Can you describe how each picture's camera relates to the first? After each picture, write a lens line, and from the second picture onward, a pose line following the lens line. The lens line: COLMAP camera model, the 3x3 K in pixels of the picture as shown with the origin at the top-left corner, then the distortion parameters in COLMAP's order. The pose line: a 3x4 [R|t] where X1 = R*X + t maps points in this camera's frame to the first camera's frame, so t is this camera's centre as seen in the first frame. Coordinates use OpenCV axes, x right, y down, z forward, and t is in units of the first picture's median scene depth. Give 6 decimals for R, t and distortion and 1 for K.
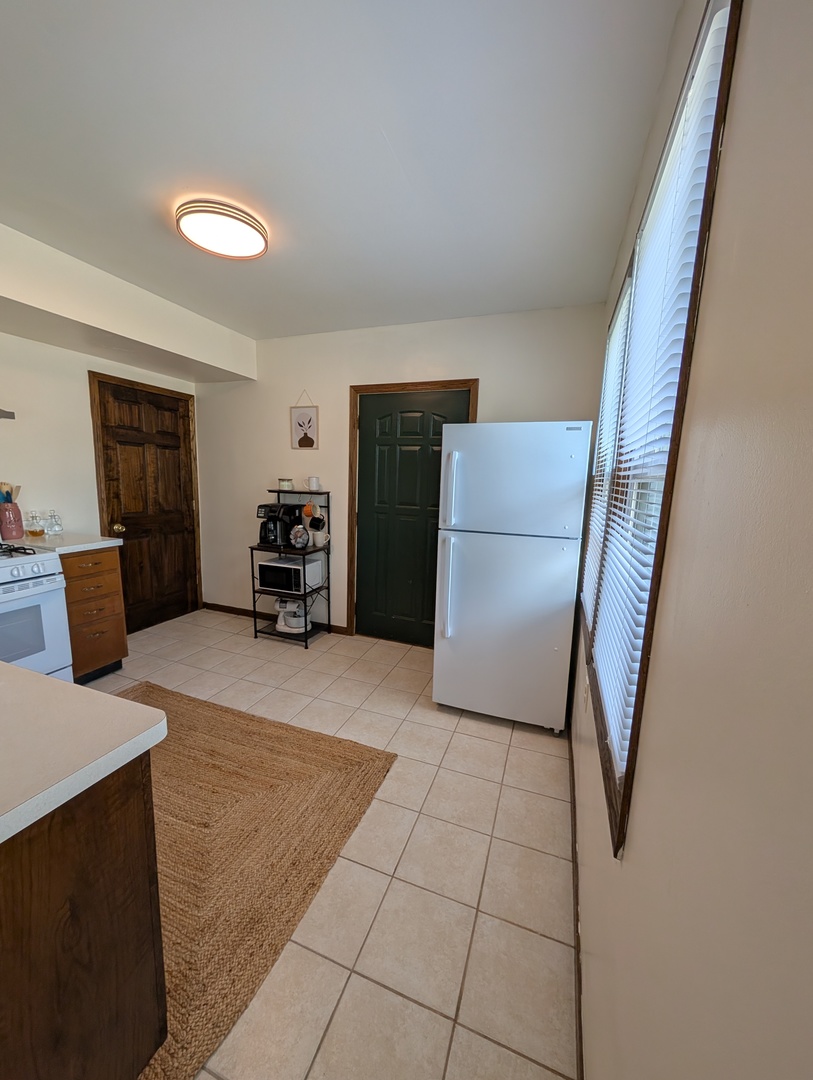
lens RADIAL K [[408.2, 0, 406.2], [0, 408.2, 542.3], [0, 0, 1]] dist [0.001054, 0.000307]
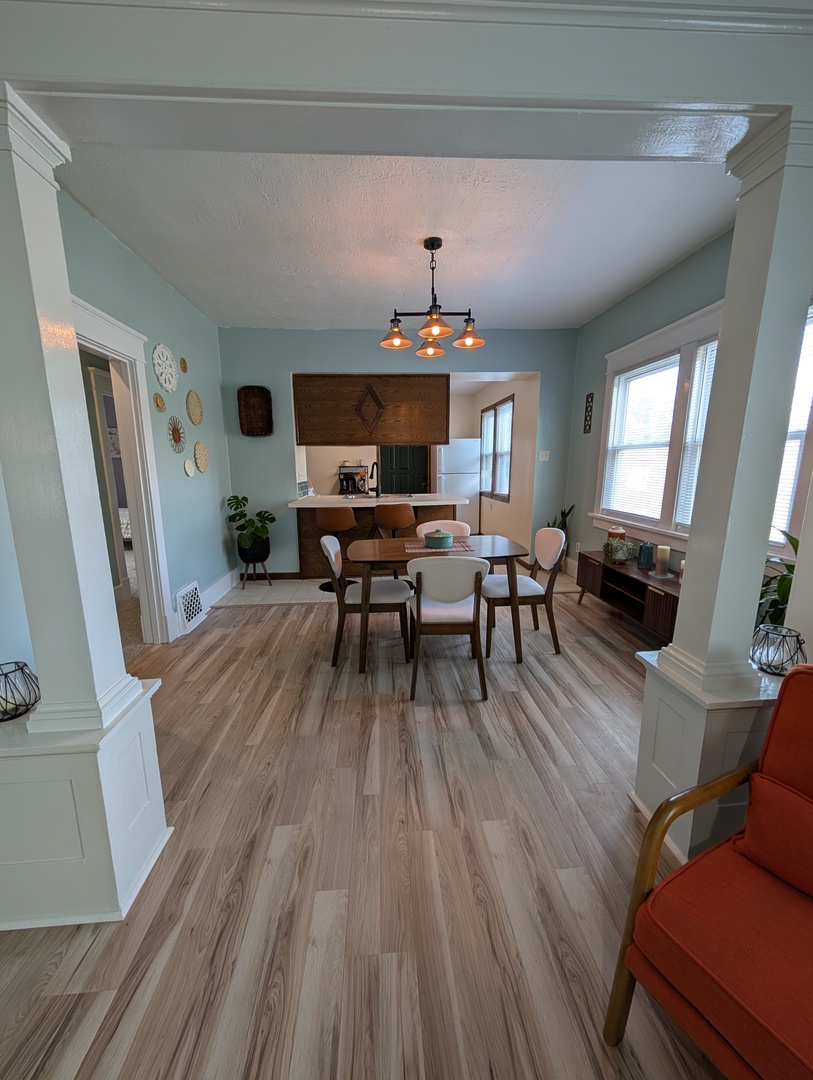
lens RADIAL K [[408.2, 0, 406.2], [0, 408.2, 542.3], [0, 0, 1]] dist [0.001054, 0.000307]
pose [[0.907720, -0.115975, 0.403230, -0.948888], [0.102744, 0.993220, 0.054378, 0.190356], [-0.406803, -0.007930, 0.913481, -1.125145]]
